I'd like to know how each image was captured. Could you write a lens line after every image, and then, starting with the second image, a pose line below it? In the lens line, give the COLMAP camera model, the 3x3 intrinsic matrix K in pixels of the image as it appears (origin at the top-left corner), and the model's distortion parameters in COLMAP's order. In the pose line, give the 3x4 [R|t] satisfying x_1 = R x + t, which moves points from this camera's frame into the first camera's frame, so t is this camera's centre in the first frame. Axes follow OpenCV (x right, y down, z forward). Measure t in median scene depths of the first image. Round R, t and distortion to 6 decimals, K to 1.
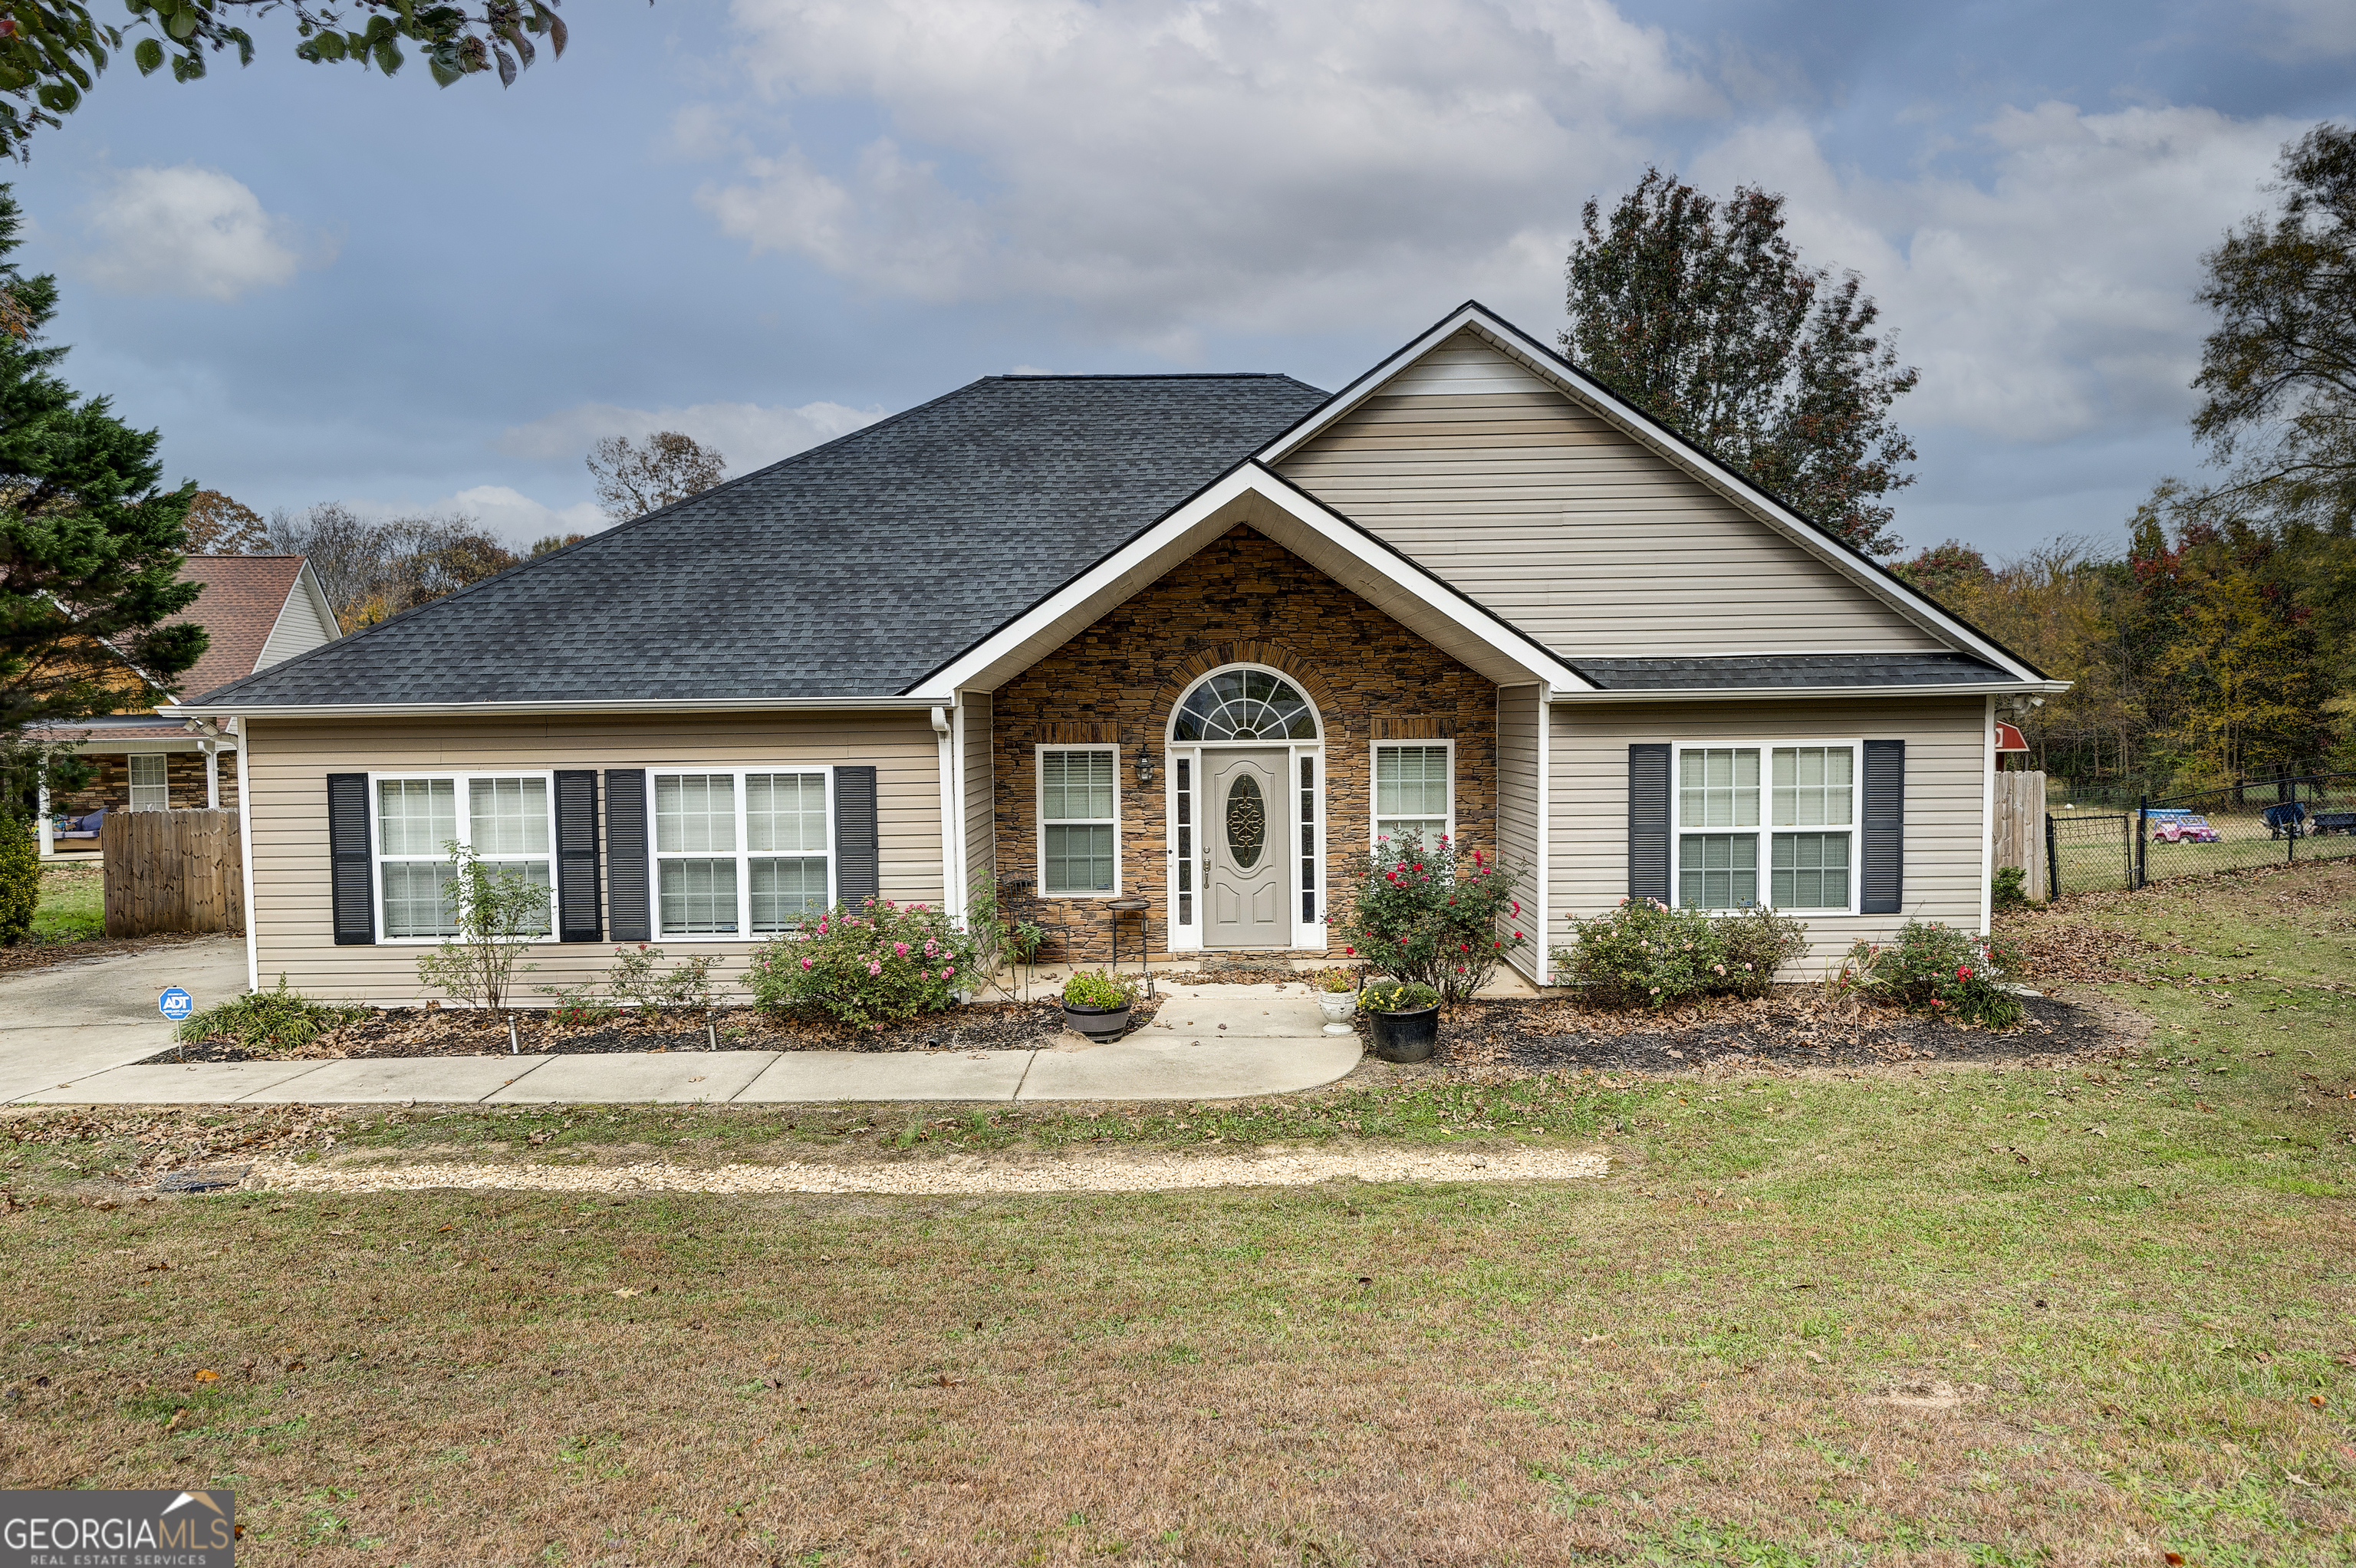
lens RADIAL K [[1365.7, 0, 1182.3], [0, 1365.7, 791.4], [0, 0, 1]] dist [0.002680, 0.001150]
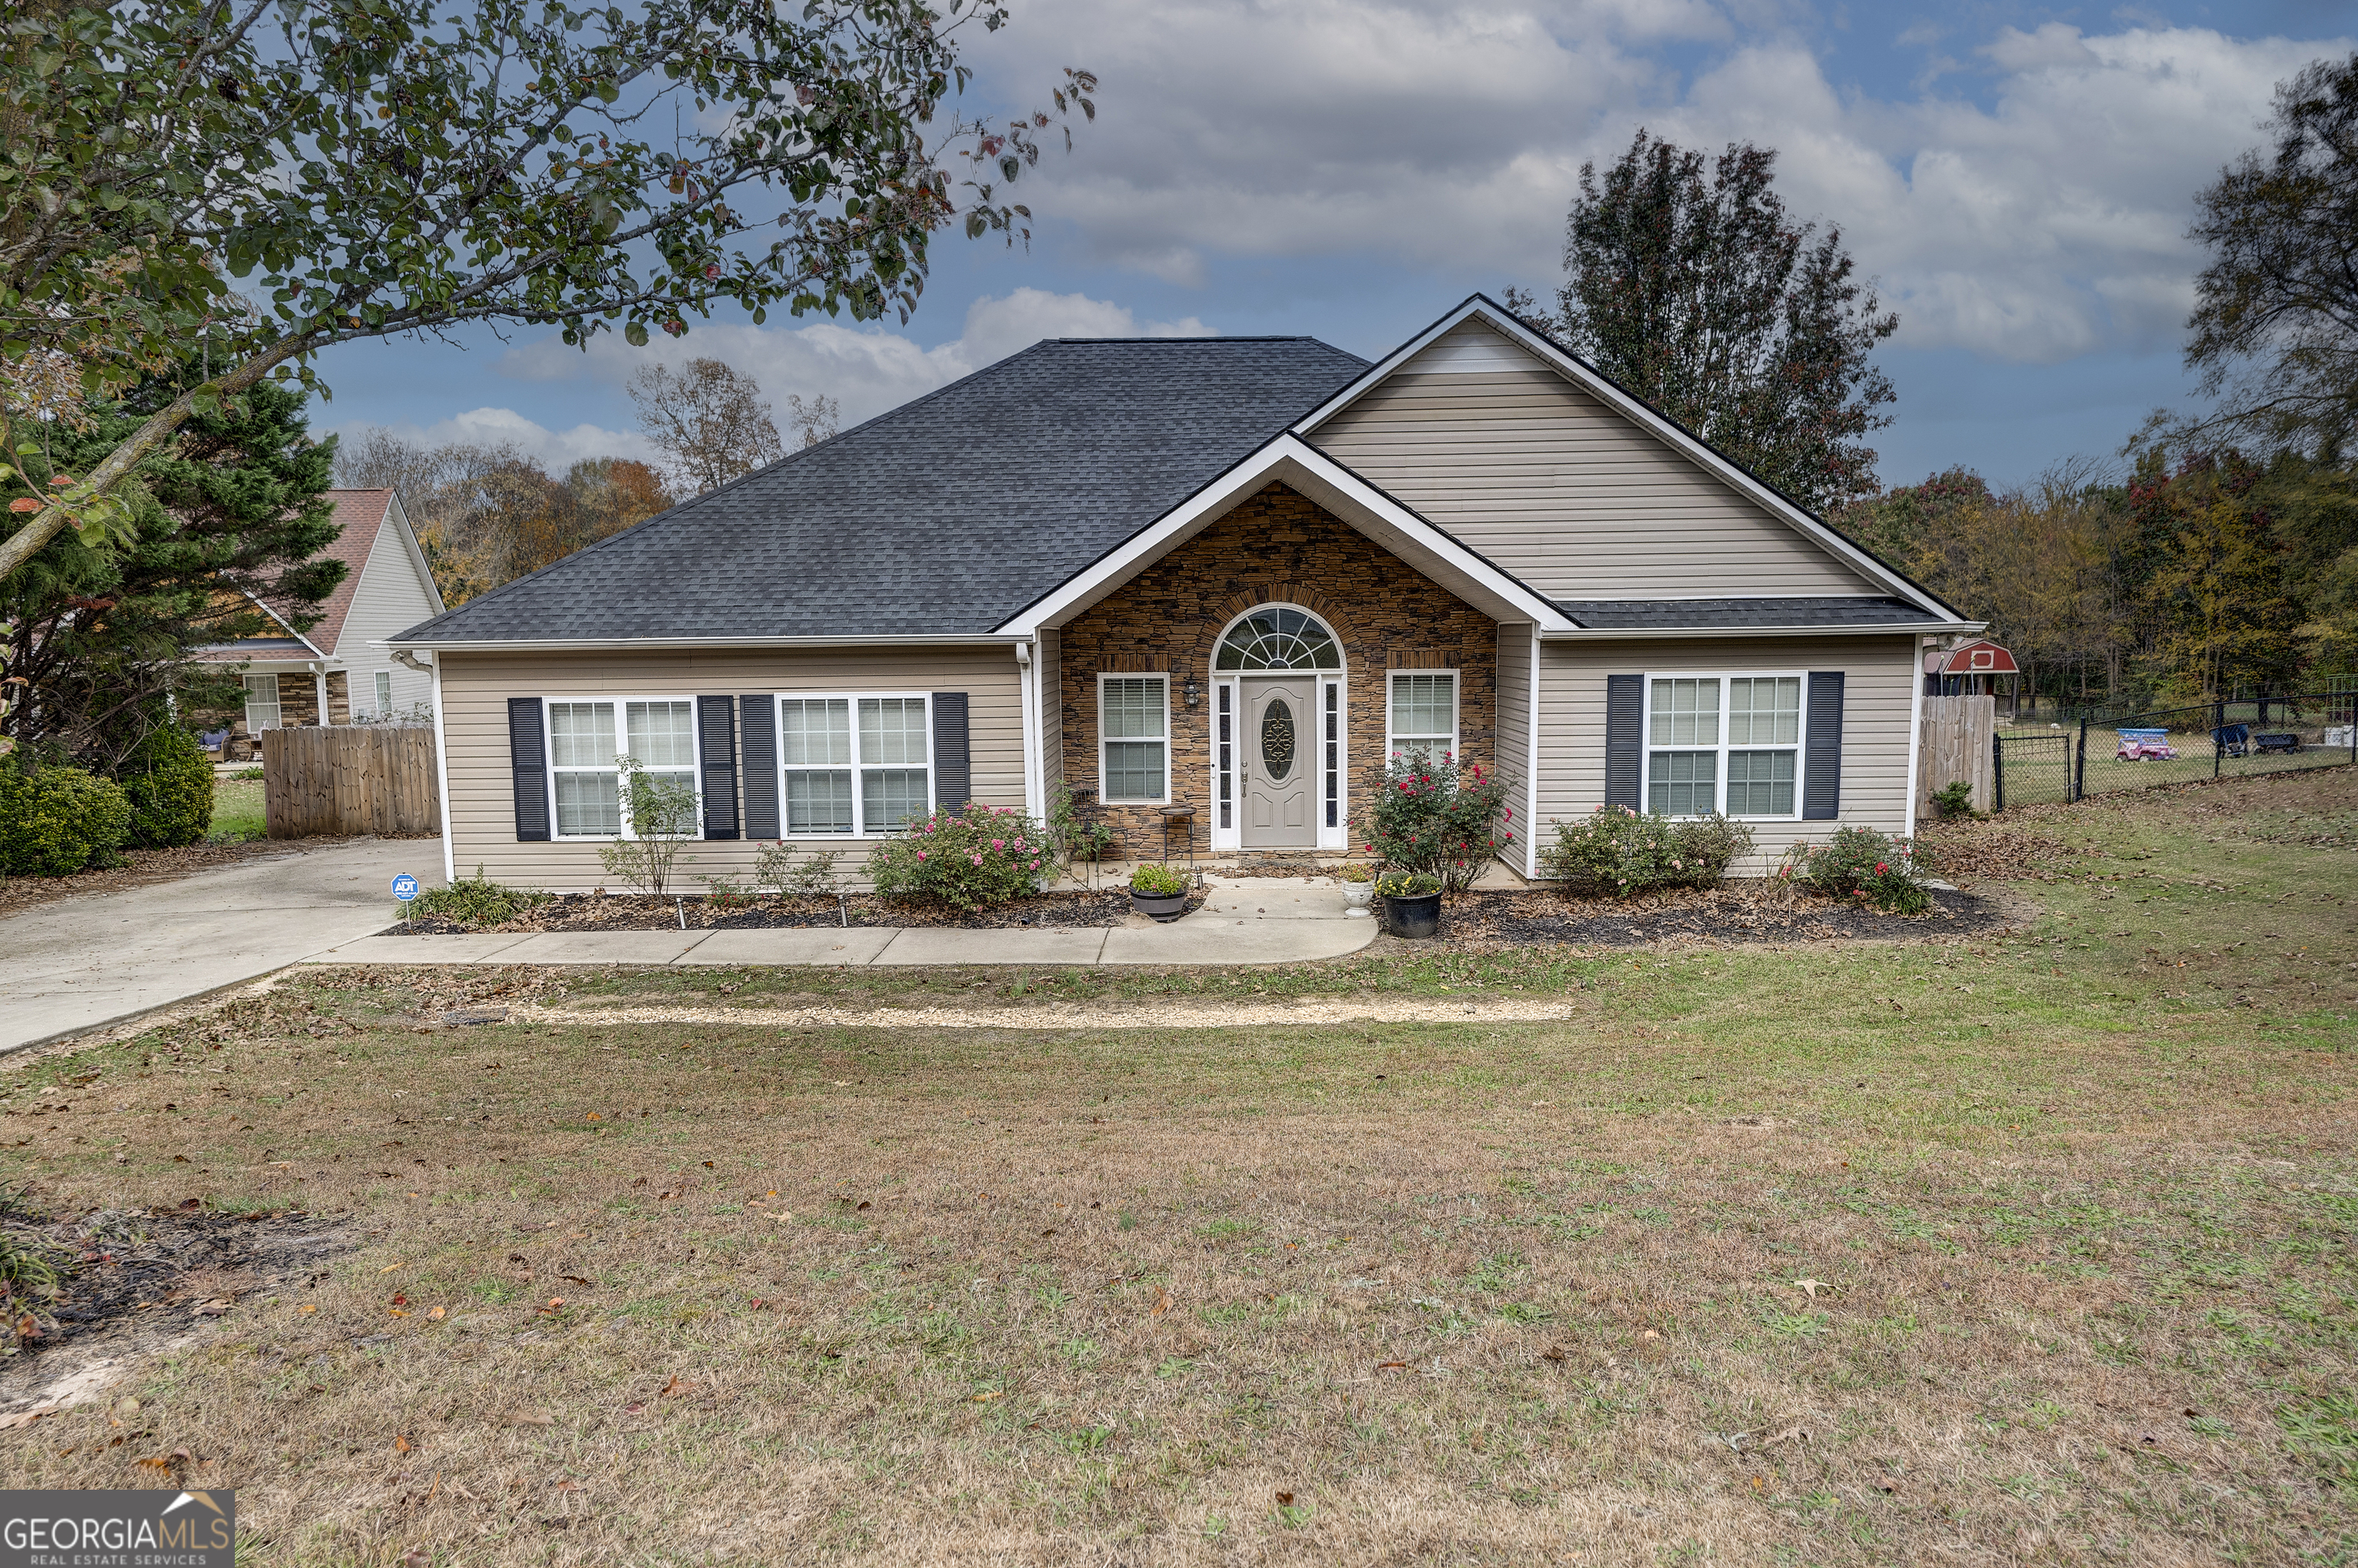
lens RADIAL K [[1351.7, 0, 1177.0], [0, 1351.7, 782.3], [0, 0, 1]] dist [0.005993, -0.000250]
pose [[0.999887, 0.002894, -0.014726, -0.025659], [-0.002081, 0.998485, 0.054985, -0.005529], [0.014862, -0.054948, 0.998379, -0.170095]]
